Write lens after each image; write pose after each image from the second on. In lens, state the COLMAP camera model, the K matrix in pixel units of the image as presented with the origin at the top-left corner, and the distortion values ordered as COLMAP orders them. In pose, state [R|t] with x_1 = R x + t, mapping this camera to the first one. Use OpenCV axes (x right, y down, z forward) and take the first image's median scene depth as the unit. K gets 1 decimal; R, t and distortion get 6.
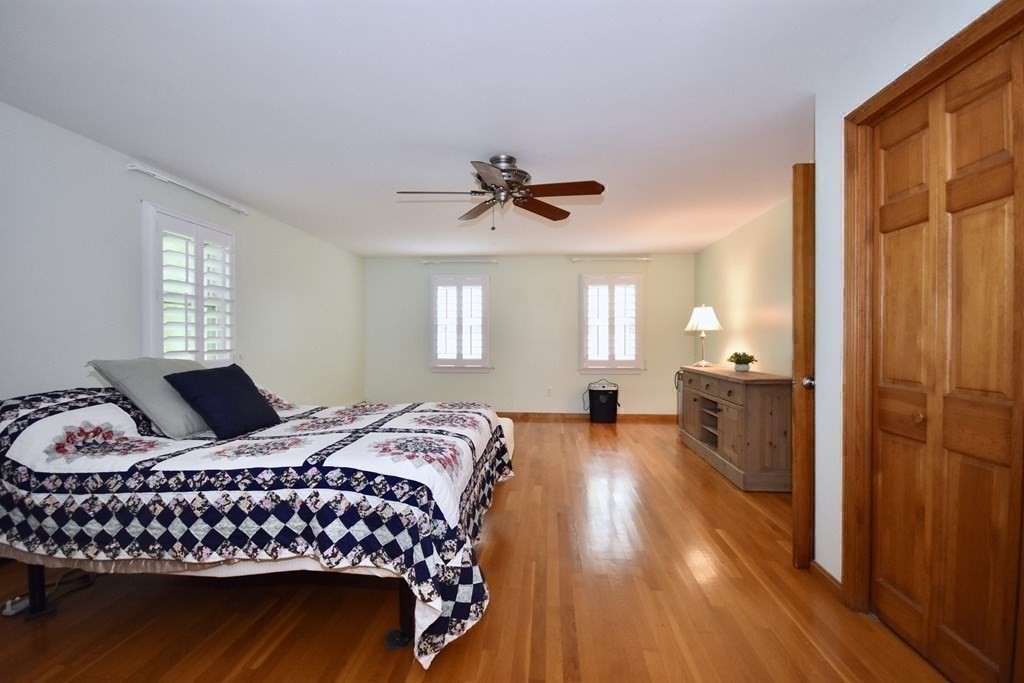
lens RADIAL K [[450.3, 0, 512.0], [0, 450.3, 341.5], [0, 0, 1]] dist [0.026572, -0.021852]
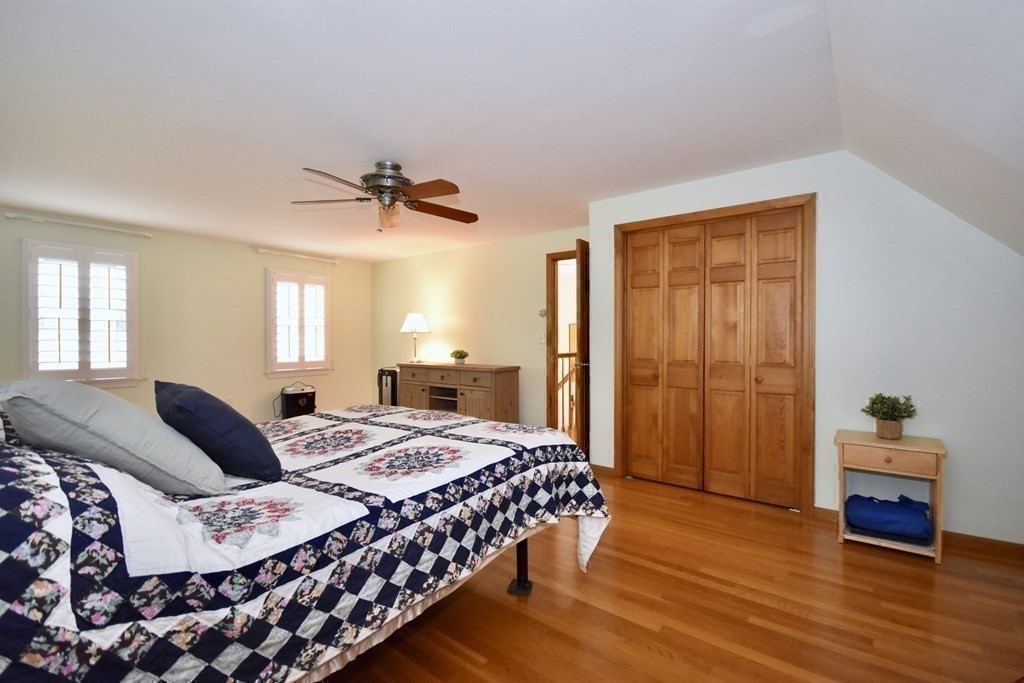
lens RADIAL K [[453.6, 0, 512.0], [0, 453.6, 341.5], [0, 0, 1]] dist [-0.001243, -0.000205]
pose [[0.543103, -0.004343, 0.839655, -1.384629], [0.004607, 0.999987, 0.002192, -0.006876], [-0.839653, 0.002678, 0.543116, 0.383794]]
